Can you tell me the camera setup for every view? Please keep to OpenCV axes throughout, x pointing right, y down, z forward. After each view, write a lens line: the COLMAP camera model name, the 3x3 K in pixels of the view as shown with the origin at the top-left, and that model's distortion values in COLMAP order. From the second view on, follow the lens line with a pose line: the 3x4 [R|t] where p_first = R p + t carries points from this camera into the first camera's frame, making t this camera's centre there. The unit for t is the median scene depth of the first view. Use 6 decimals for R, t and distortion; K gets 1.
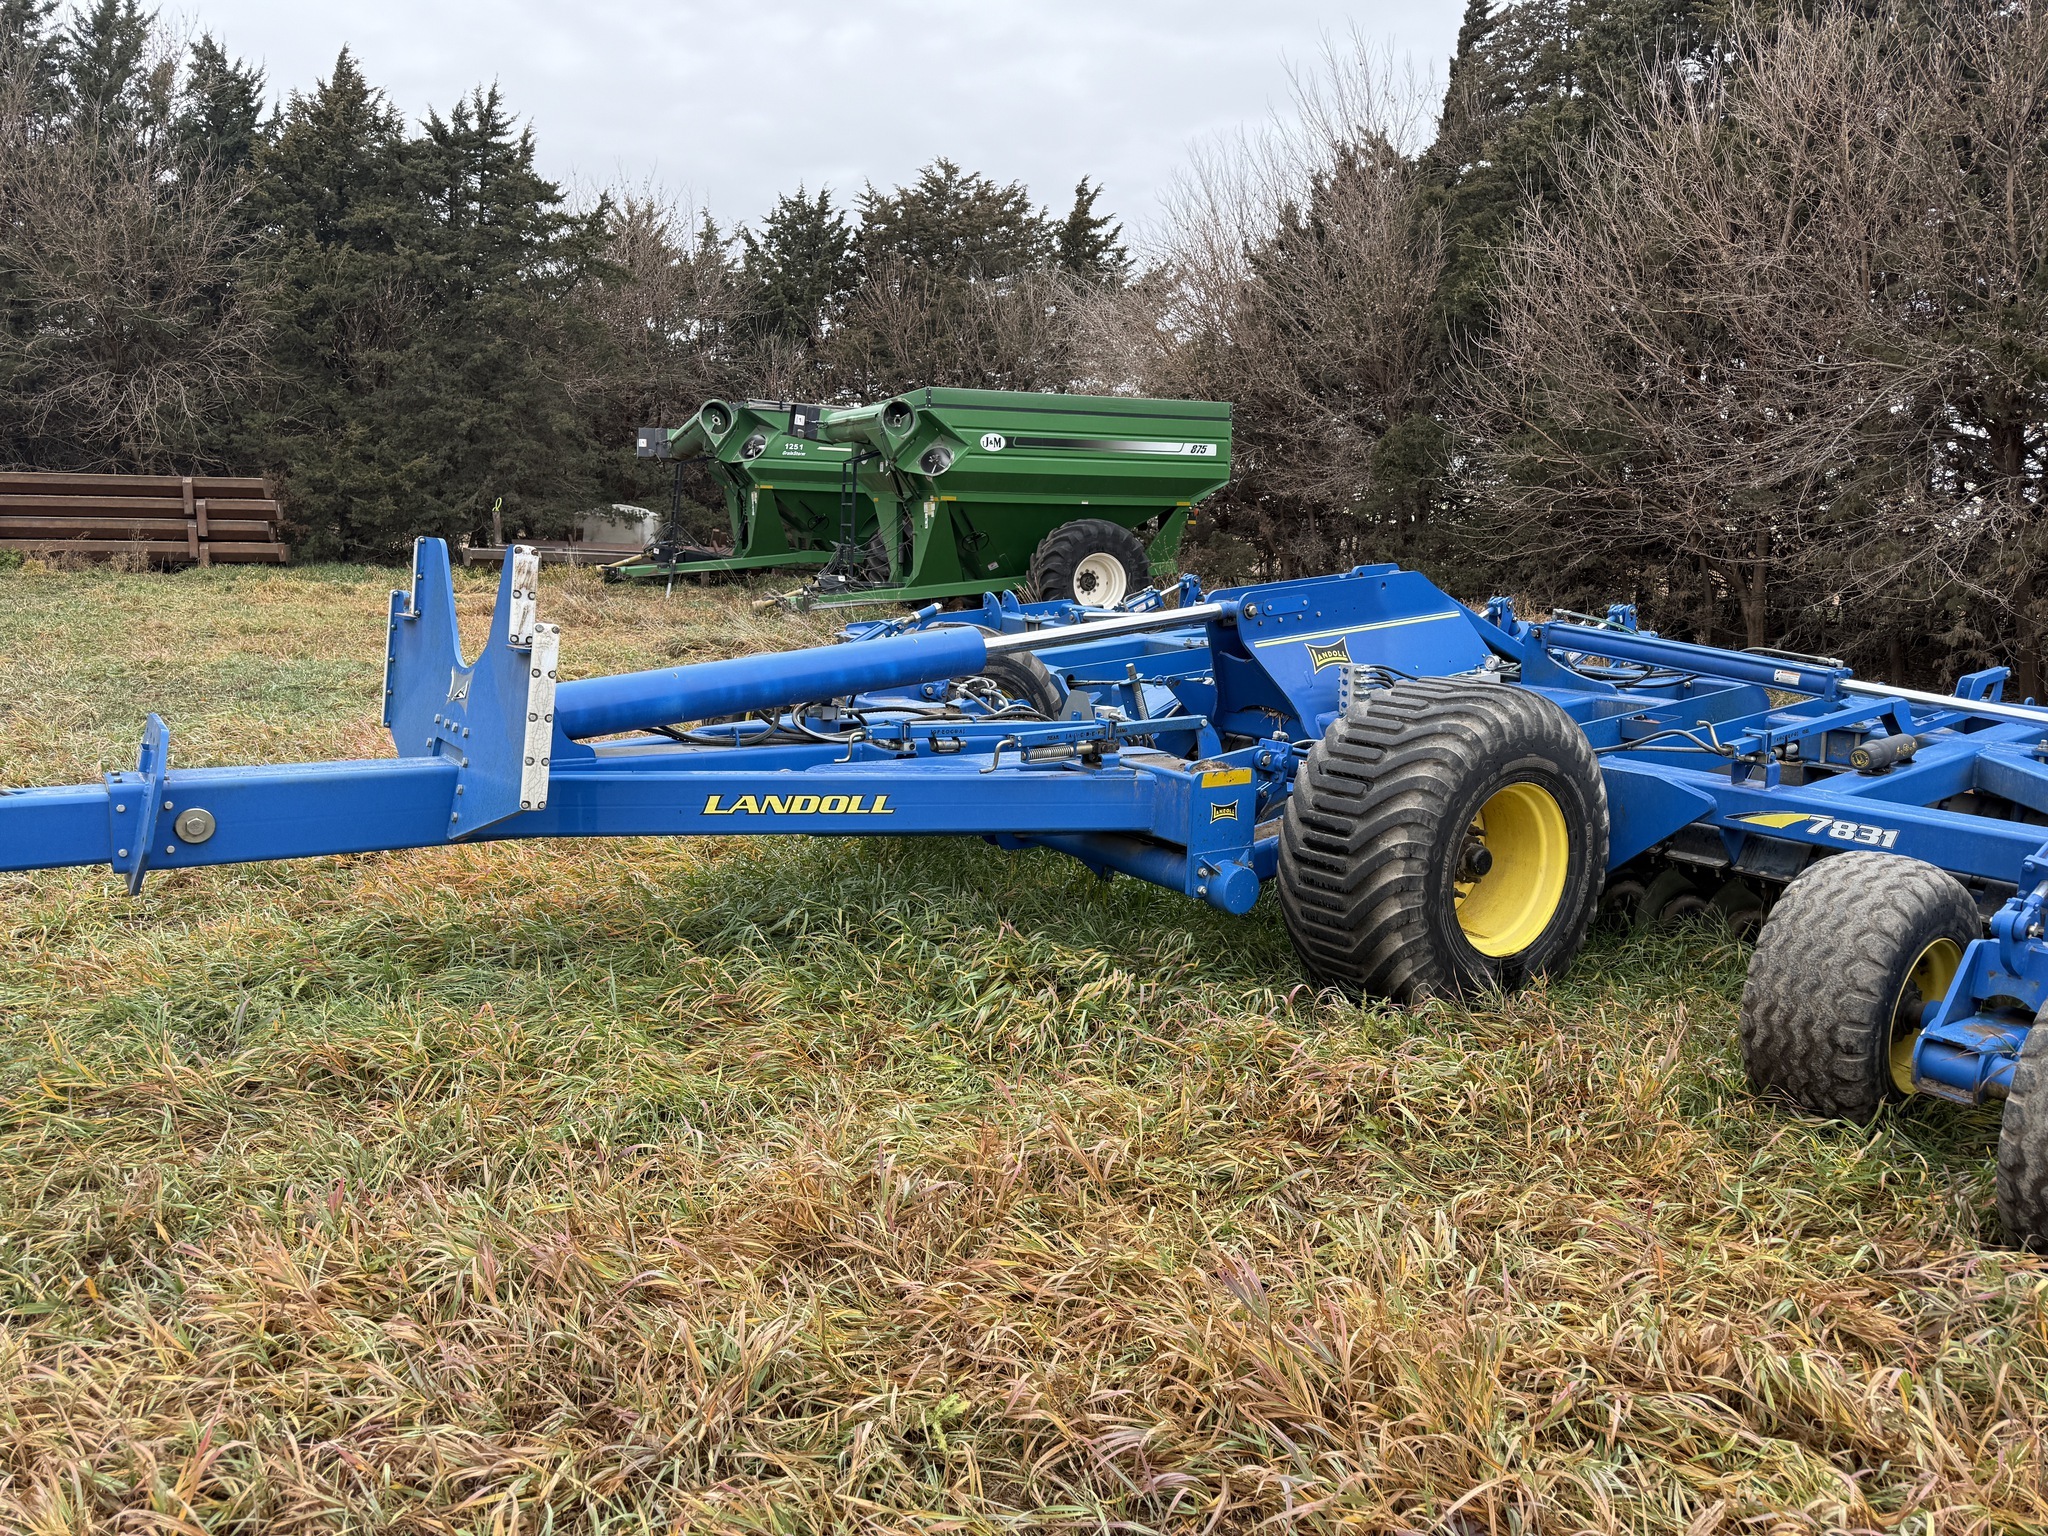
lens RADIAL K [[1436.1, 0, 1016.3], [0, 1436.1, 758.2], [0, 0, 1]] dist [0.068863, -0.082590]
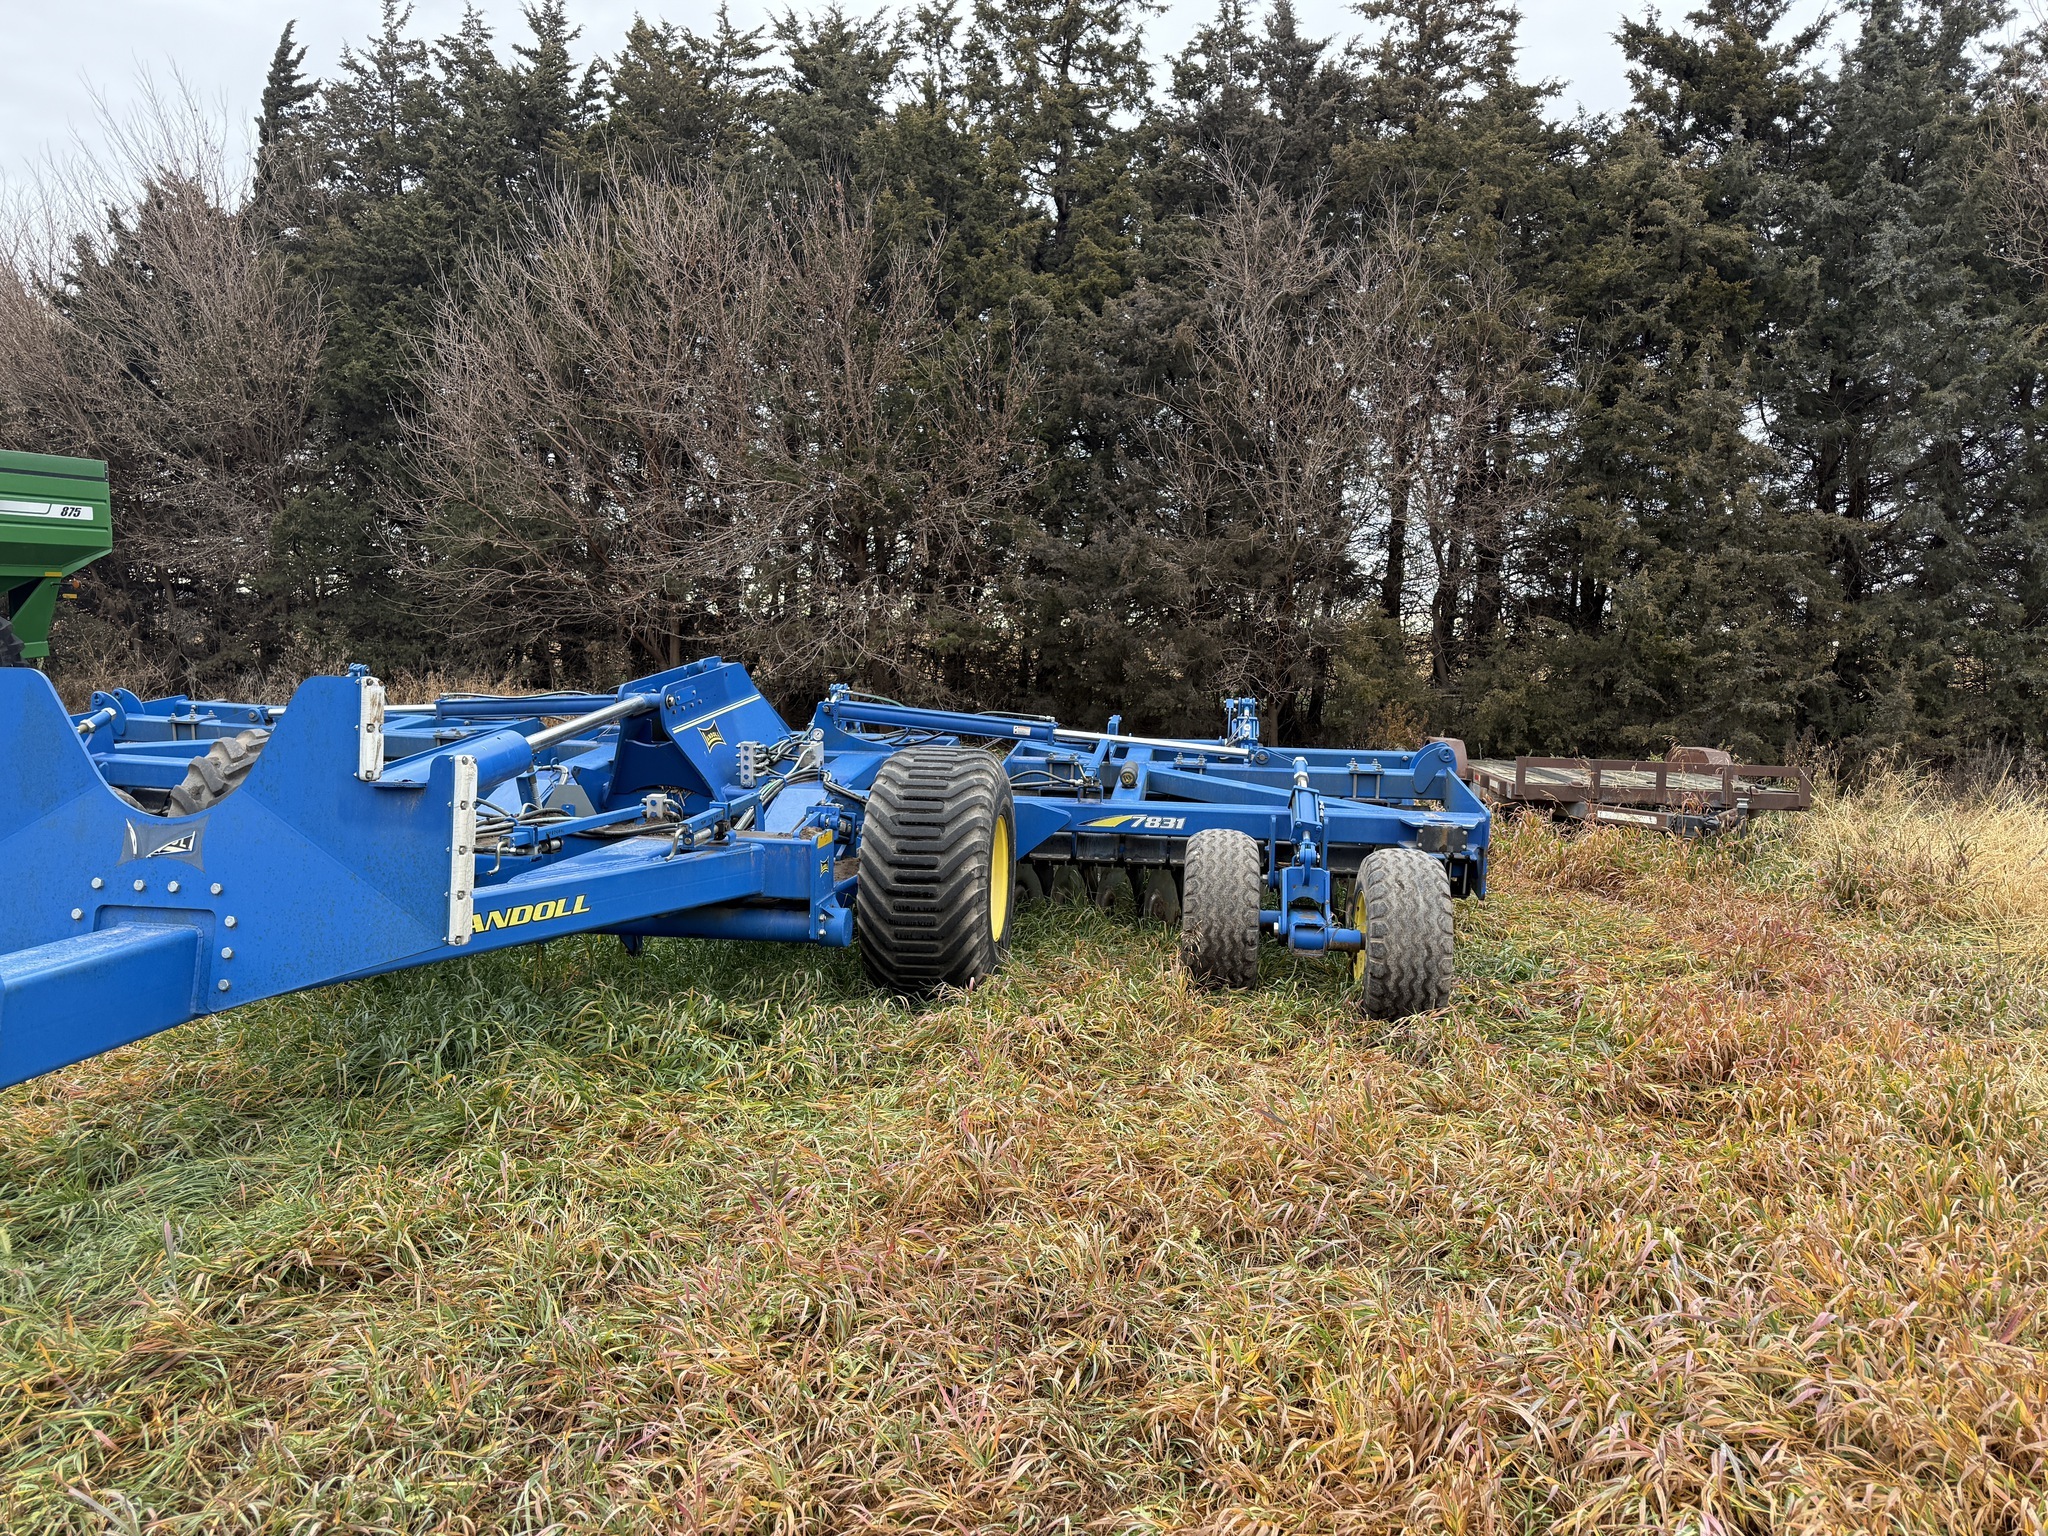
lens RADIAL K [[1436.1, 0, 1025.9], [0, 1436.1, 790.3], [0, 0, 1]] dist [0.068863, -0.082590]
pose [[0.665816, -0.096798, 0.739810, -0.635777], [0.113542, 0.993145, 0.027758, -0.041820], [-0.737426, 0.065518, 0.672243, 0.039532]]
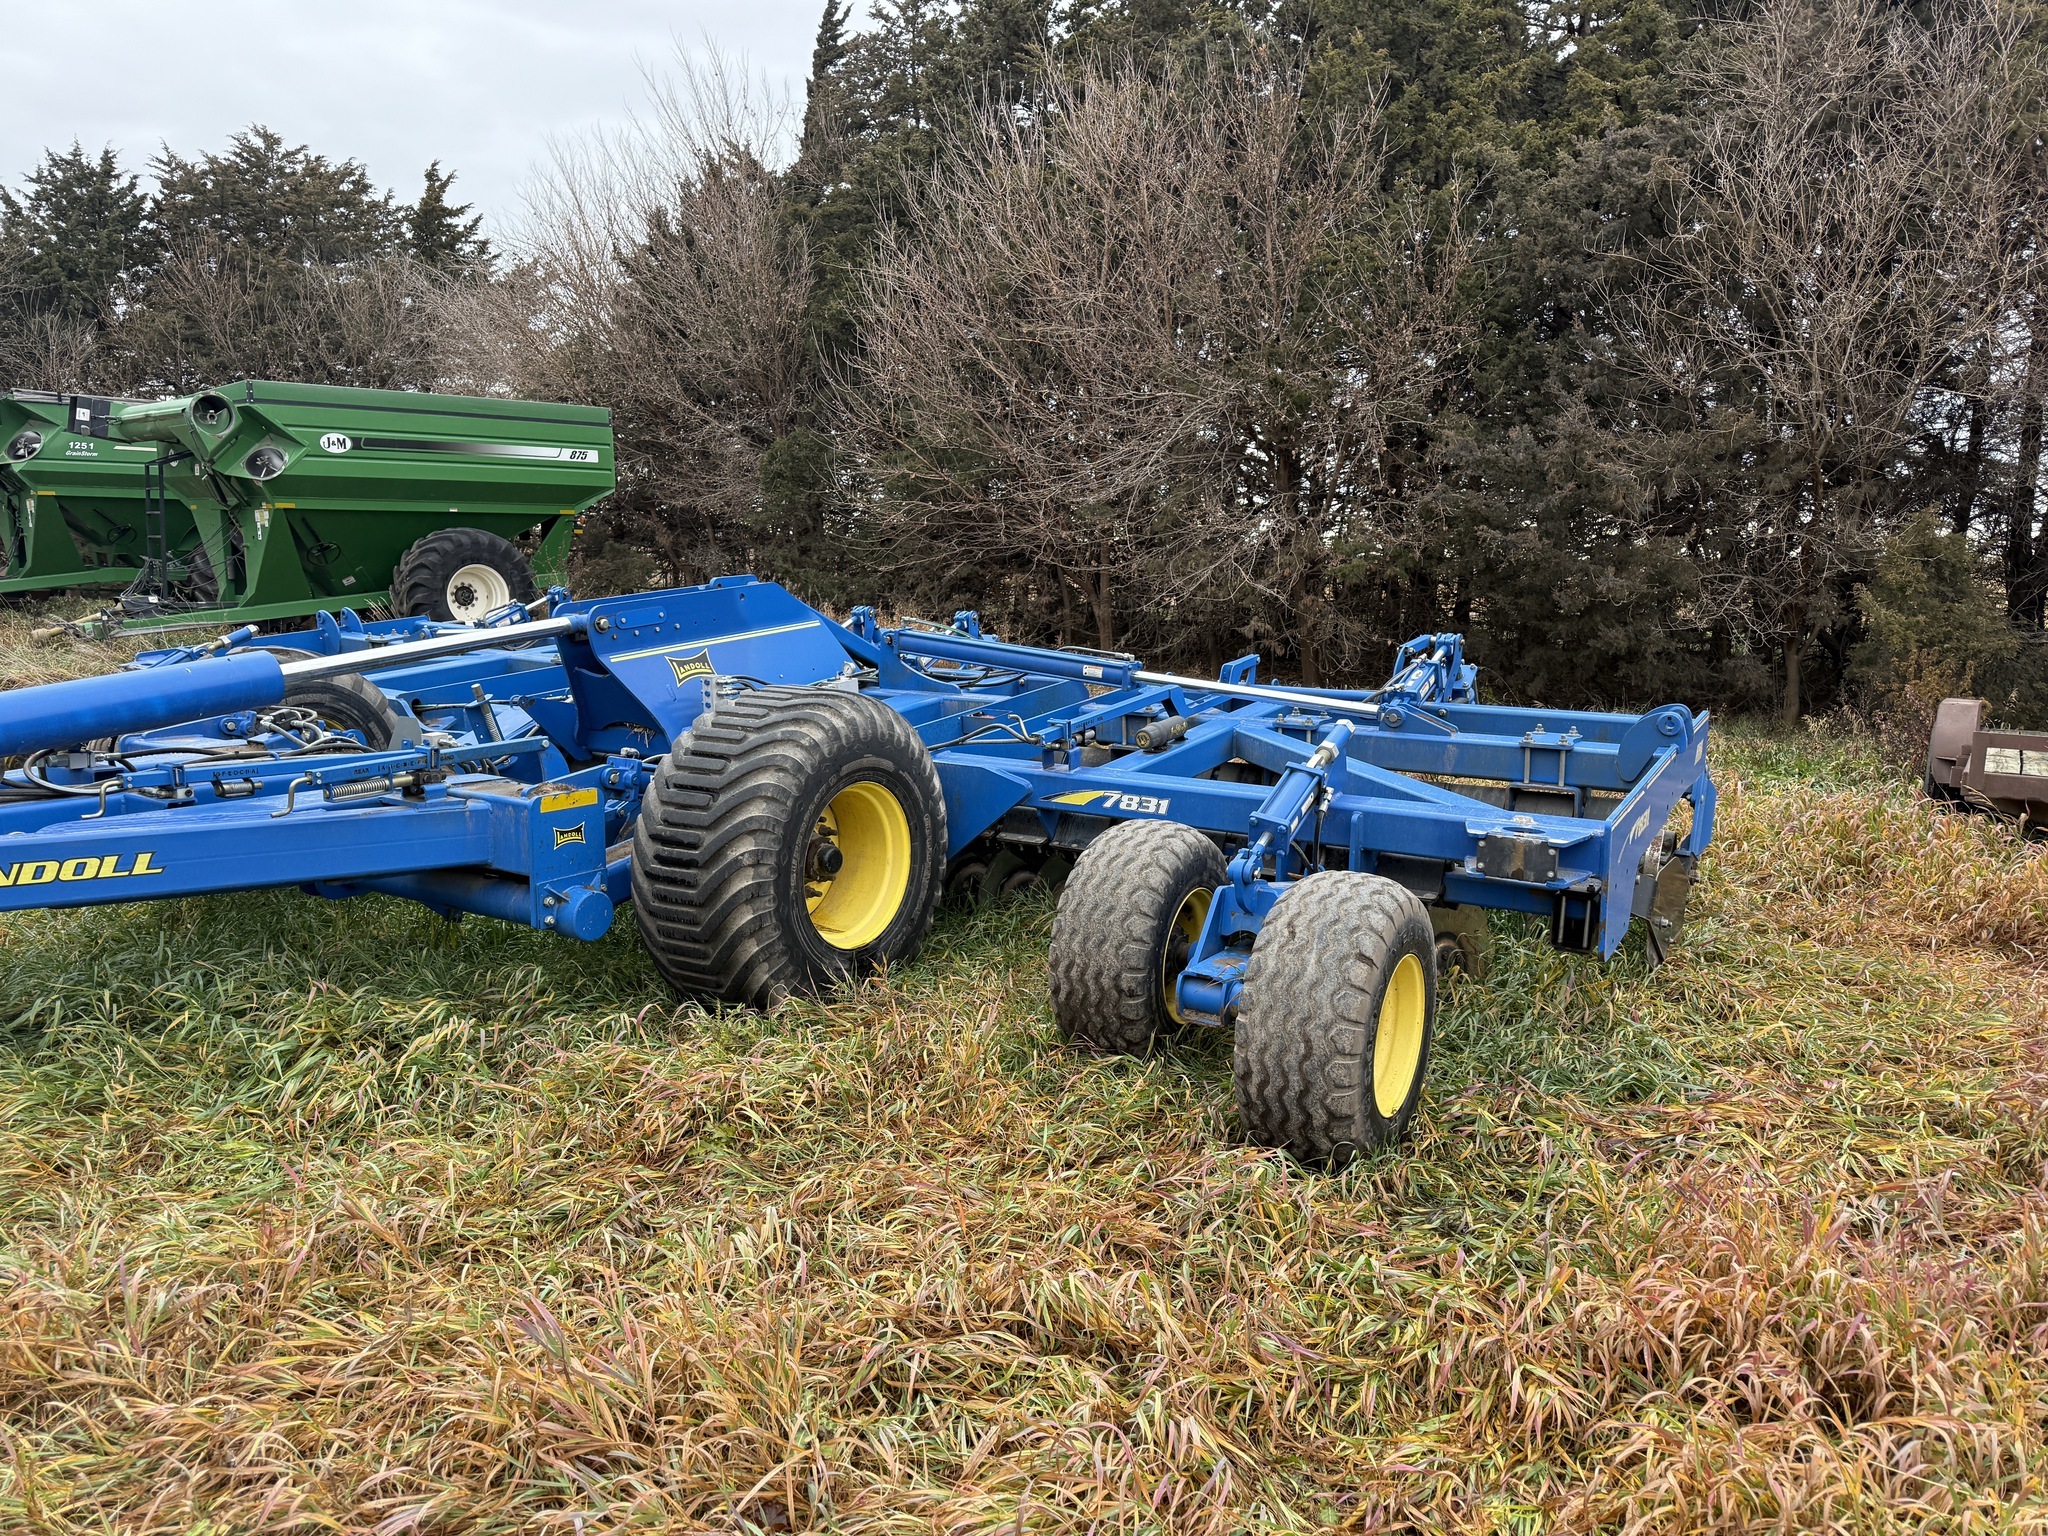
lens RADIAL K [[1436.1, 0, 1038.2], [0, 1436.1, 777.2], [0, 0, 1]] dist [0.068863, -0.082590]
pose [[0.917378, -0.074292, 0.391022, 0.056925], [0.071966, 0.997194, 0.020622, 0.001029], [-0.391456, 0.009222, 0.920150, -0.011888]]
